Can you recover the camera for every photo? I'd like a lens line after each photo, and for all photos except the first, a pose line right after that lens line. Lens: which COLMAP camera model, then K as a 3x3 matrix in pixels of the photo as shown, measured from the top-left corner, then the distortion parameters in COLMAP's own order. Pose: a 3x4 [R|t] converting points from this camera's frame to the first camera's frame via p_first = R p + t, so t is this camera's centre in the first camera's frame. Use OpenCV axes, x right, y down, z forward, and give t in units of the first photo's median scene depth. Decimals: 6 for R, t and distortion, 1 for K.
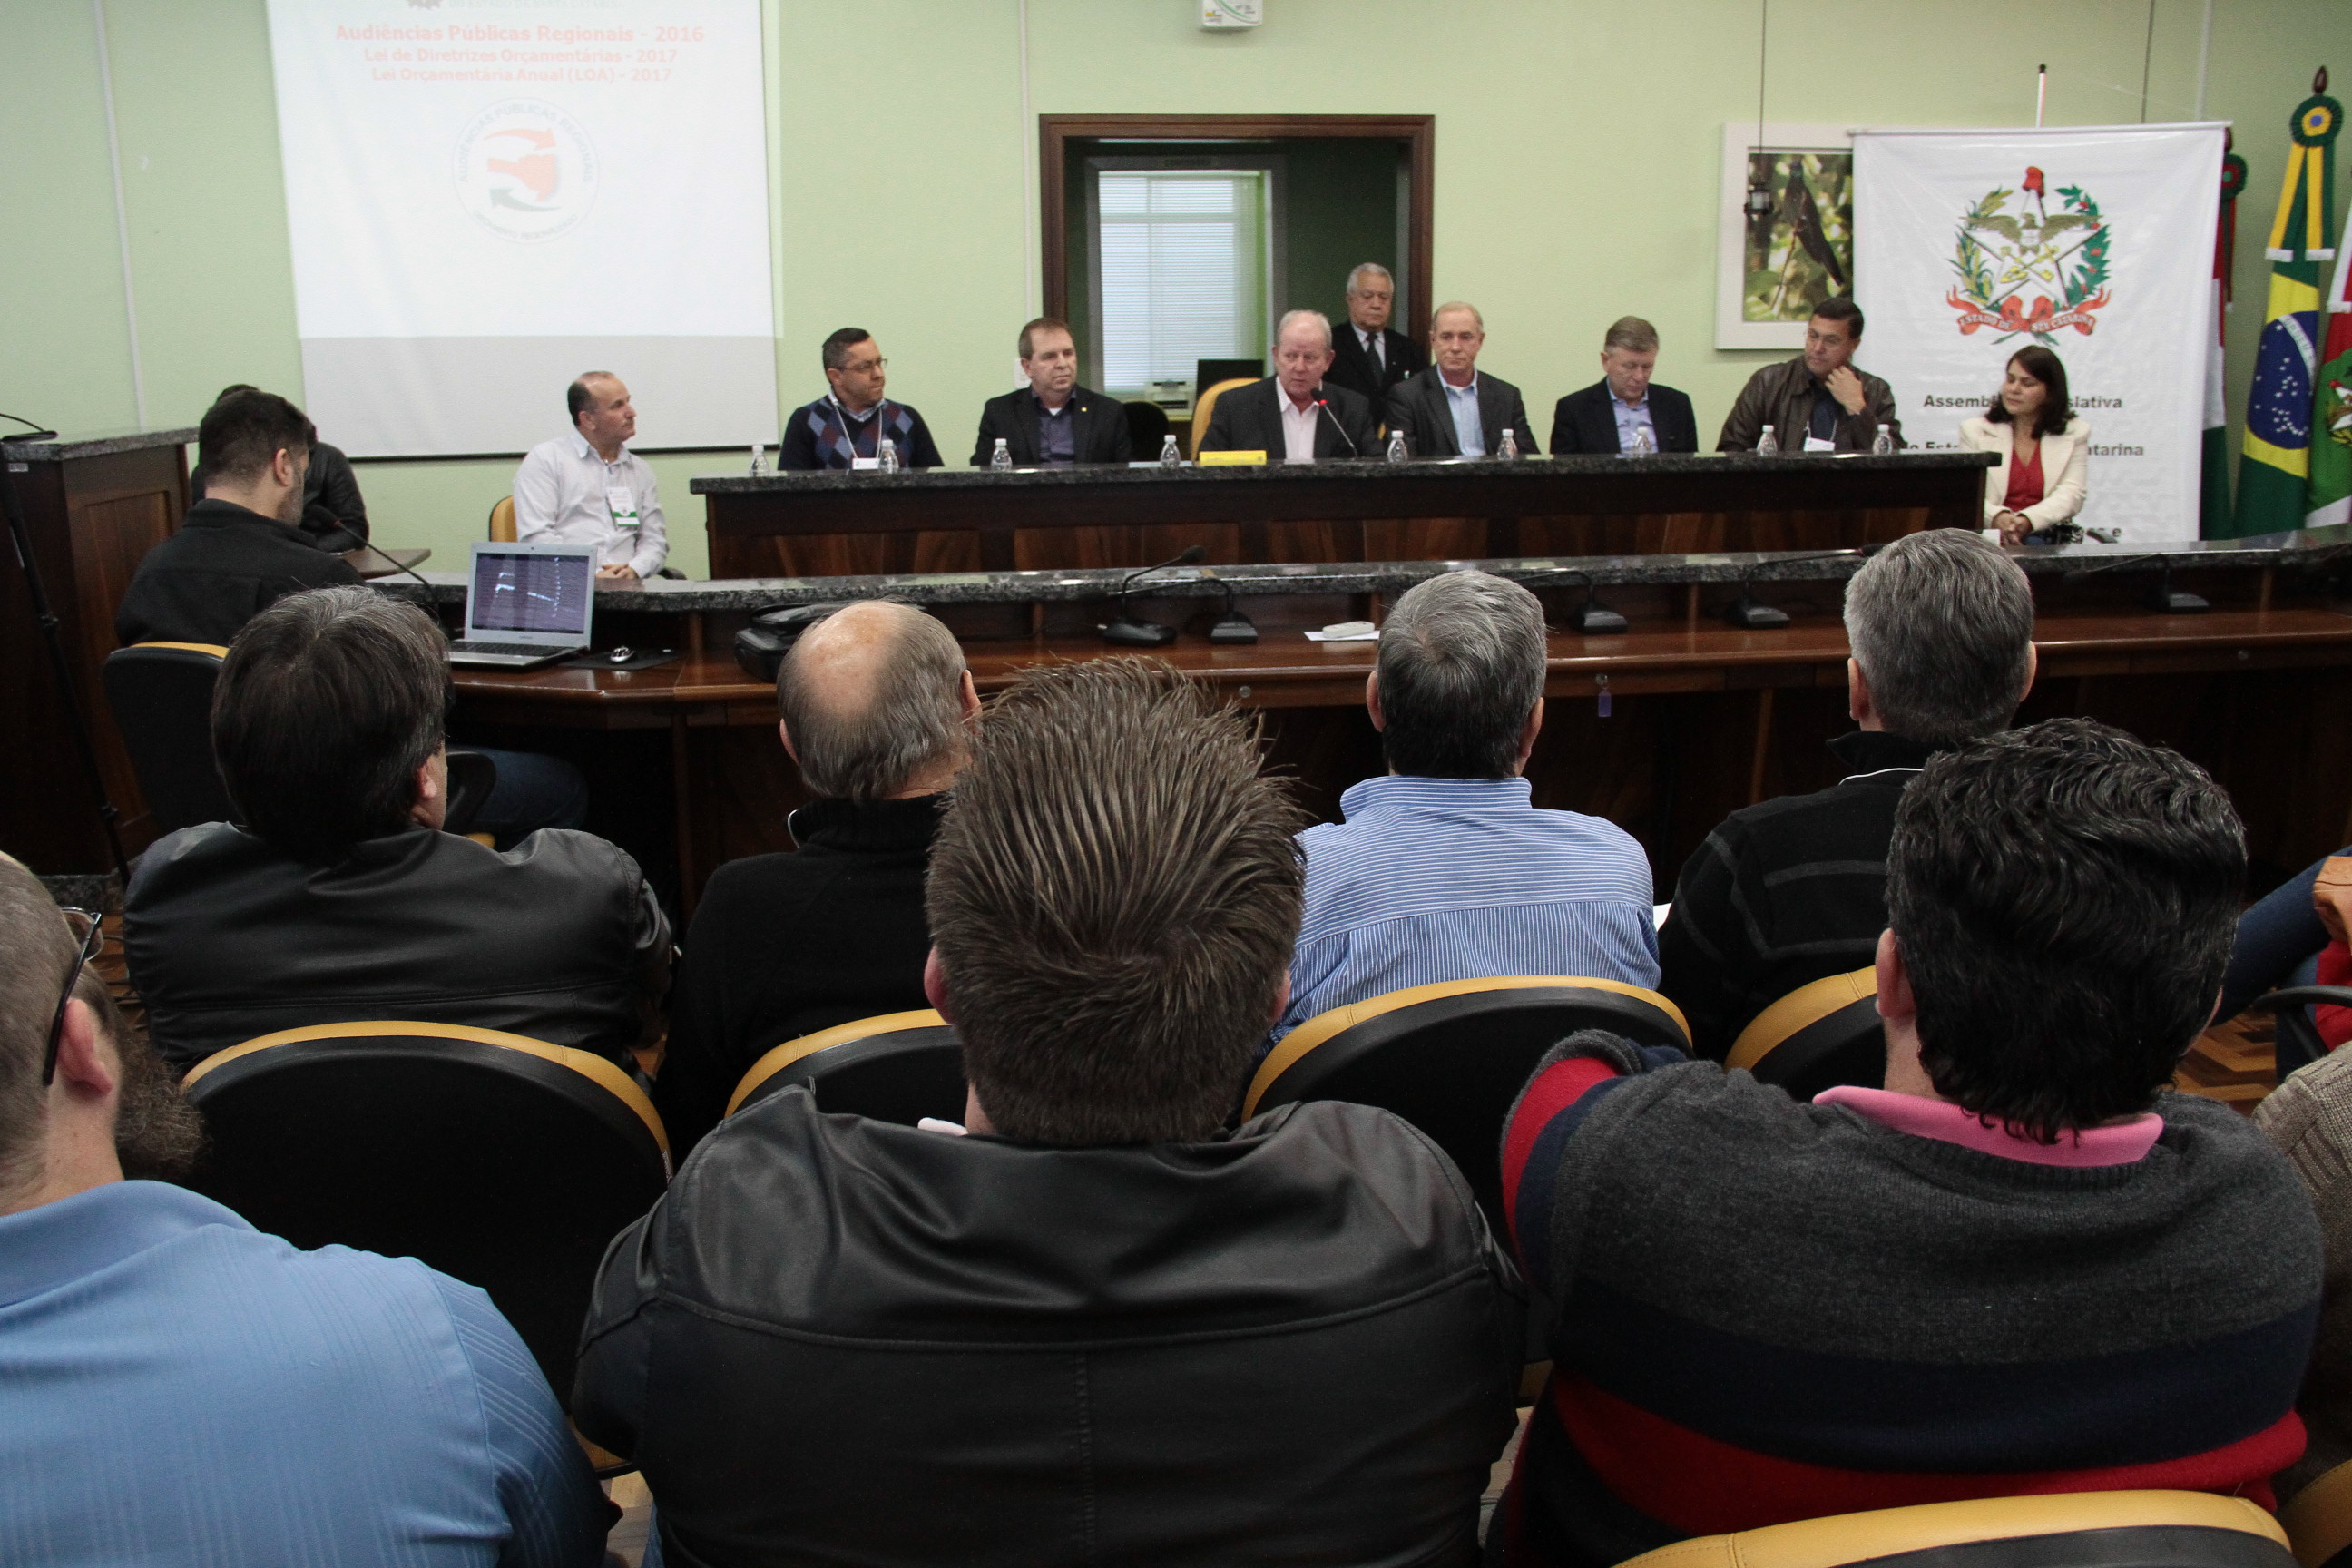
lens RADIAL K [[2133.3, 0, 1176.9], [0, 2133.3, 815.6], [0, 0, 1]] dist [-0.119609, 0.158005]
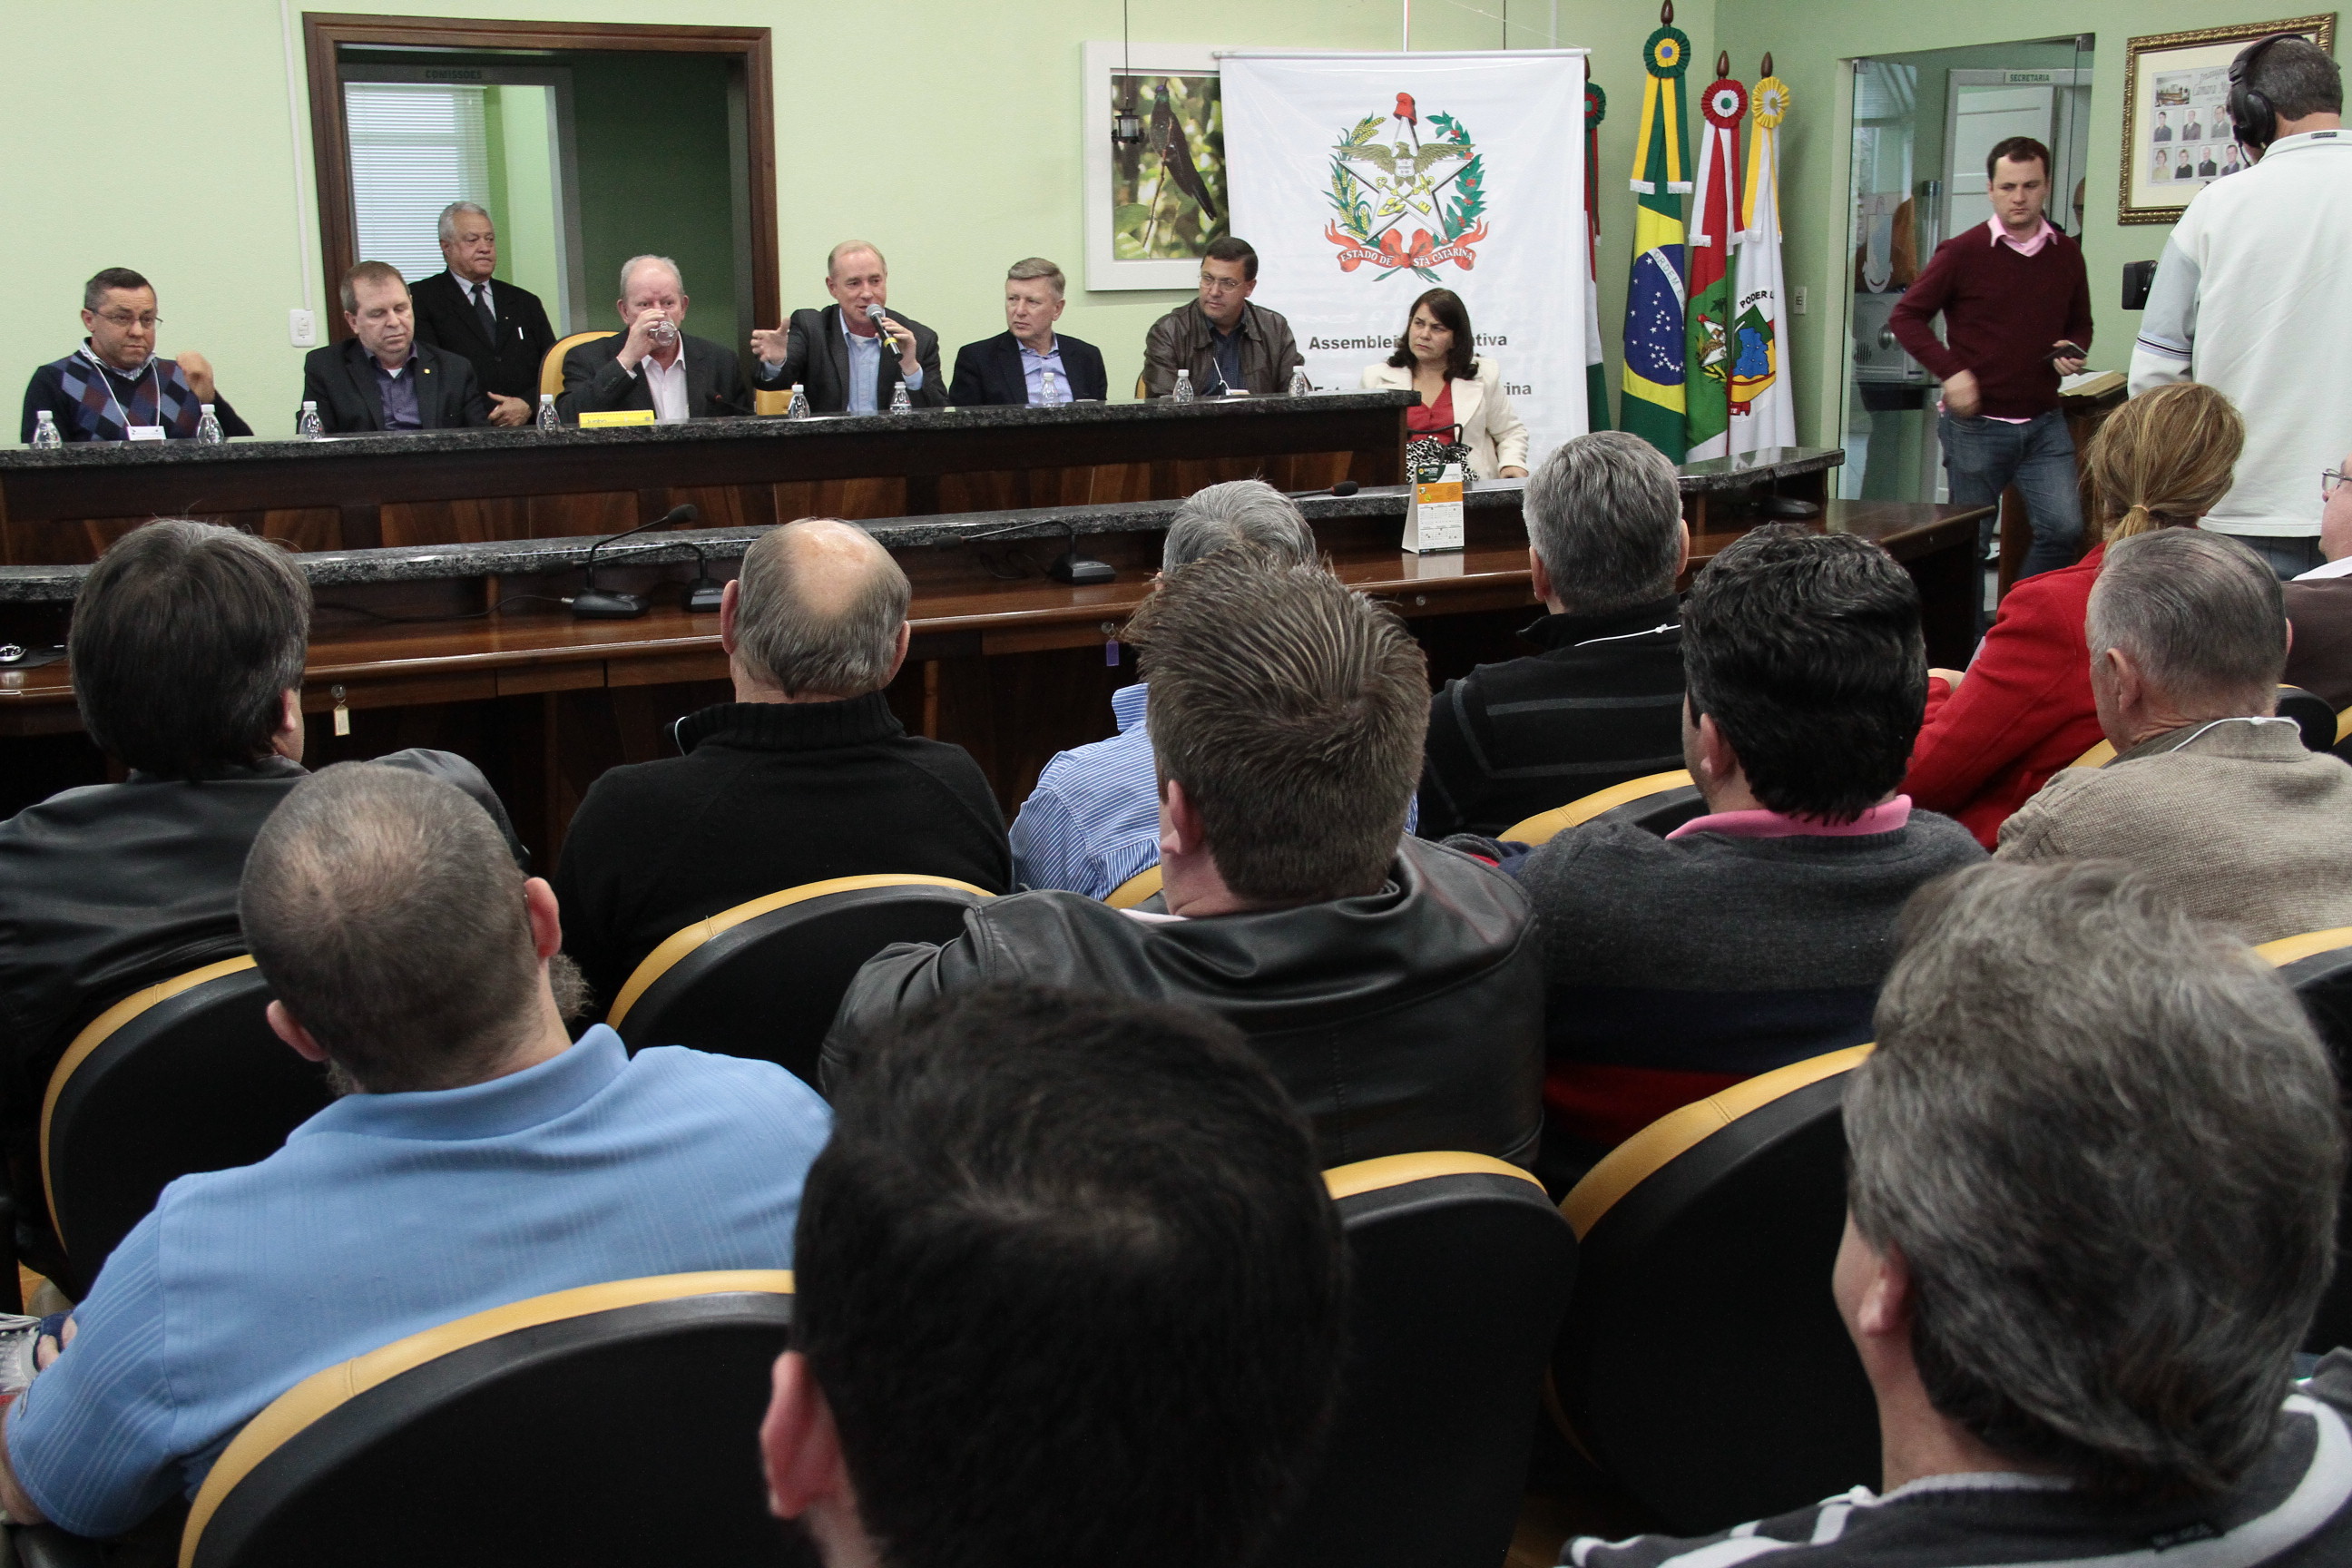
lens RADIAL K [[2666.5, 0, 1187.3], [0, 2666.5, 777.5], [0, 0, 1]] dist [-0.010856, 0.000000]
pose [[0.941186, -0.064840, 0.331609, -0.099896], [0.078252, 0.996561, -0.027241, 0.022216], [-0.328702, 0.051588, 0.943024, -0.085026]]
